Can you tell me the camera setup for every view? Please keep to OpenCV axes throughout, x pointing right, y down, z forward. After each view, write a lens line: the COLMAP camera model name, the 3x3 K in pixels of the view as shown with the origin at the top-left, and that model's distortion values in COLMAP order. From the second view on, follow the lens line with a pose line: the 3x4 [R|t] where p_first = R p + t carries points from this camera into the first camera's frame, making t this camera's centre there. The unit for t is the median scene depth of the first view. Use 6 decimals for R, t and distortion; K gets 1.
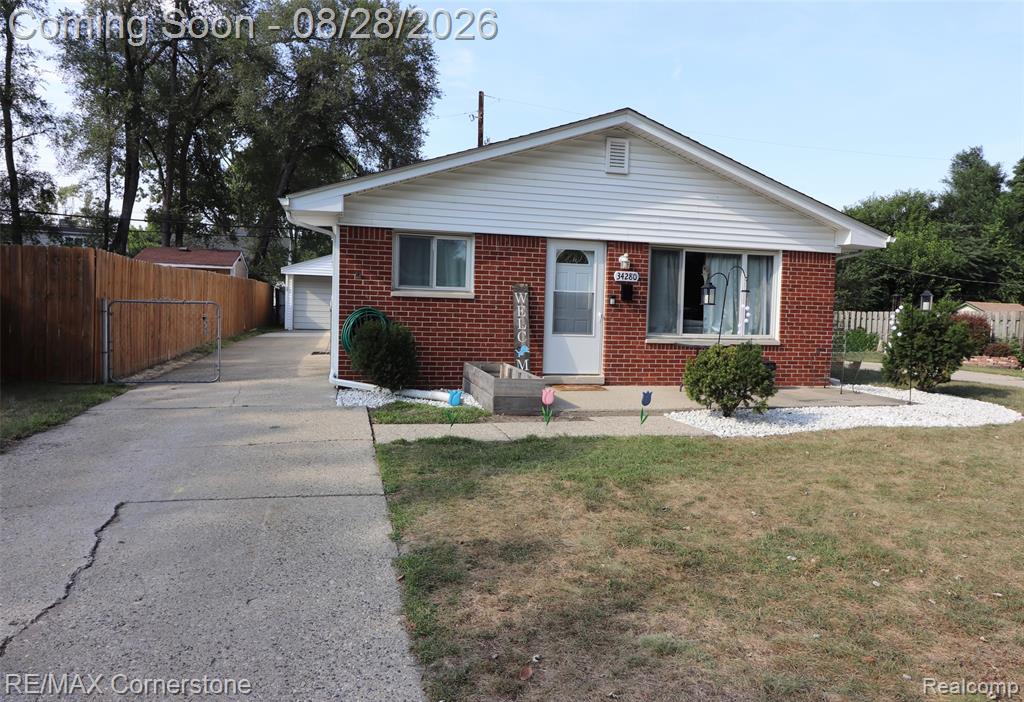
lens RADIAL K [[869.4, 0, 516.1], [0, 869.4, 356.2], [0, 0, 1]] dist [0.003653, -0.008448]
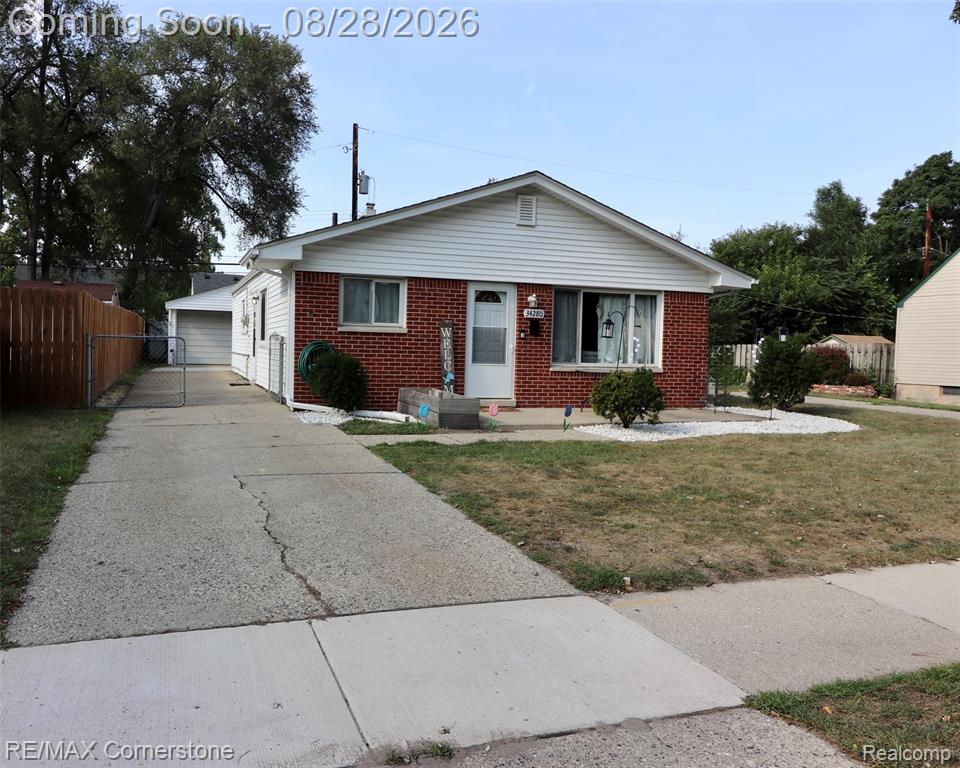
lens RADIAL K [[824.8, 0, 480.0], [0, 824.8, 384.0], [0, 0, 1]] dist [-0.004539, 0.002970]
pose [[0.996603, -0.007859, 0.081977, -0.039442], [0.008203, 0.999959, -0.003868, 0.006395], [-0.081944, 0.004527, 0.996627, -0.098915]]
